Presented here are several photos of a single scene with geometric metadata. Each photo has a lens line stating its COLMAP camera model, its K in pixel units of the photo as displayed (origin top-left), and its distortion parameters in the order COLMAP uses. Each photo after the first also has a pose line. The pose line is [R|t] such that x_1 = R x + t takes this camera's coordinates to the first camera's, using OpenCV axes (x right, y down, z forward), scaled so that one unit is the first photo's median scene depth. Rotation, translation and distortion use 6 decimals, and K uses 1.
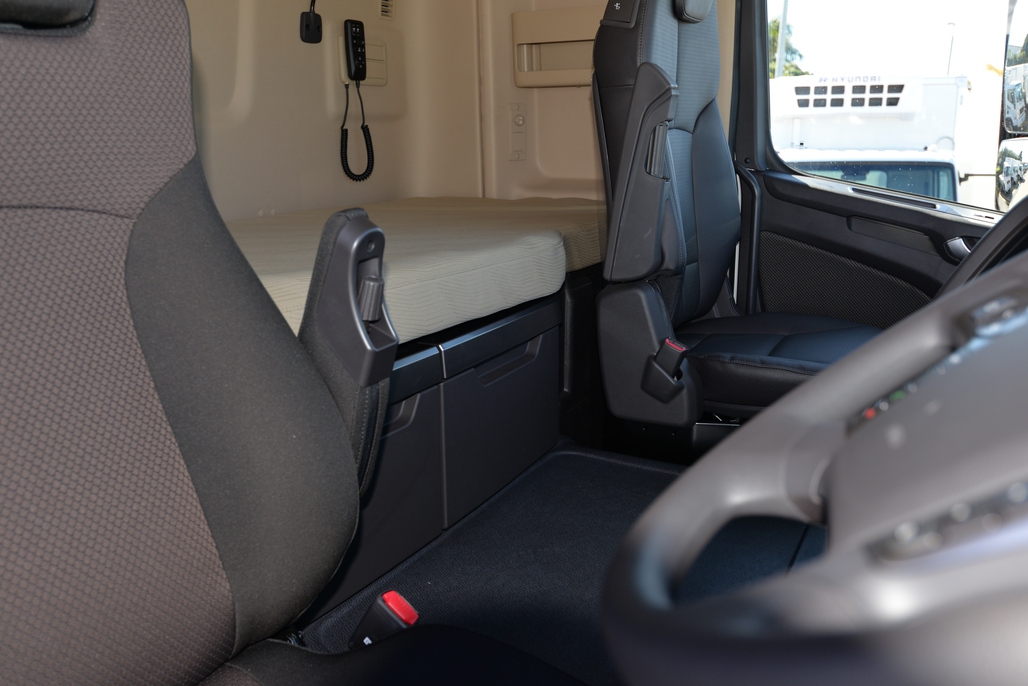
lens RADIAL K [[833.0, 0, 514.0], [0, 833.0, 343.0], [0, 0, 1]] dist [-0.077241, 0.063628]
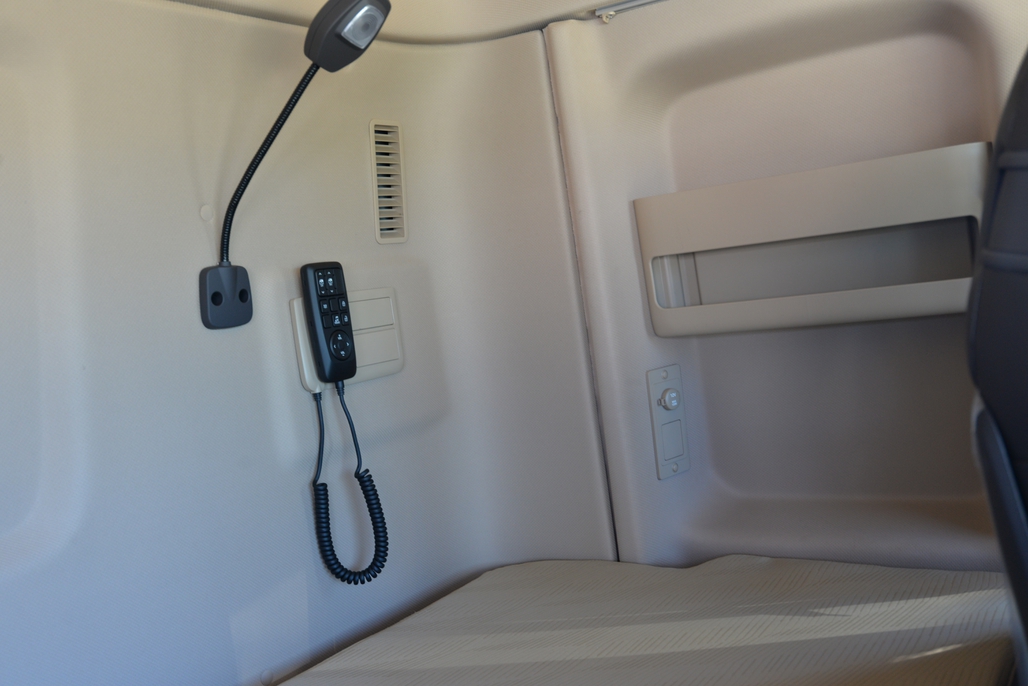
lens RADIAL K [[965.5, 0, 520.4], [0, 965.5, 339.9], [0, 0, 1]] dist [-0.056073, 0.002315]
pose [[0.990689, -0.114028, -0.074390, -0.043523], [0.098437, 0.977371, -0.187231, -0.244987], [0.094056, 0.178165, 0.979495, 0.493099]]
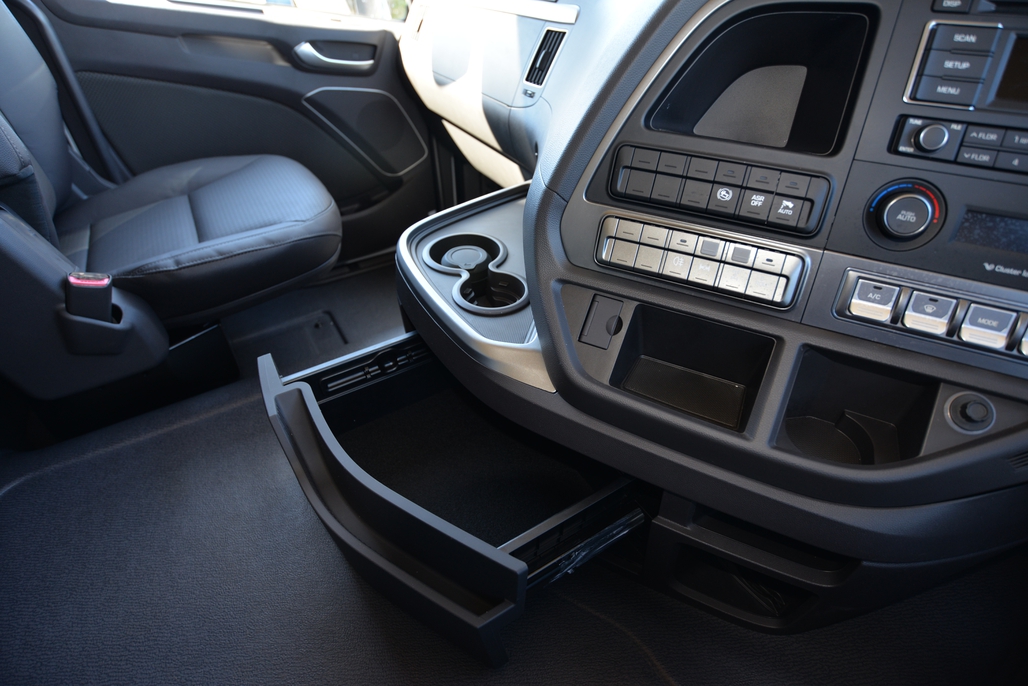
lens RADIAL K [[531.6, 0, 519.0], [0, 531.6, 338.4], [0, 0, 1]] dist [-0.070016, 0.022537]
pose [[0.493187, -0.527975, 0.691382, 0.040978], [0.210453, 0.843567, 0.494069, -0.074110], [-0.844083, -0.098165, 0.527150, 0.379002]]
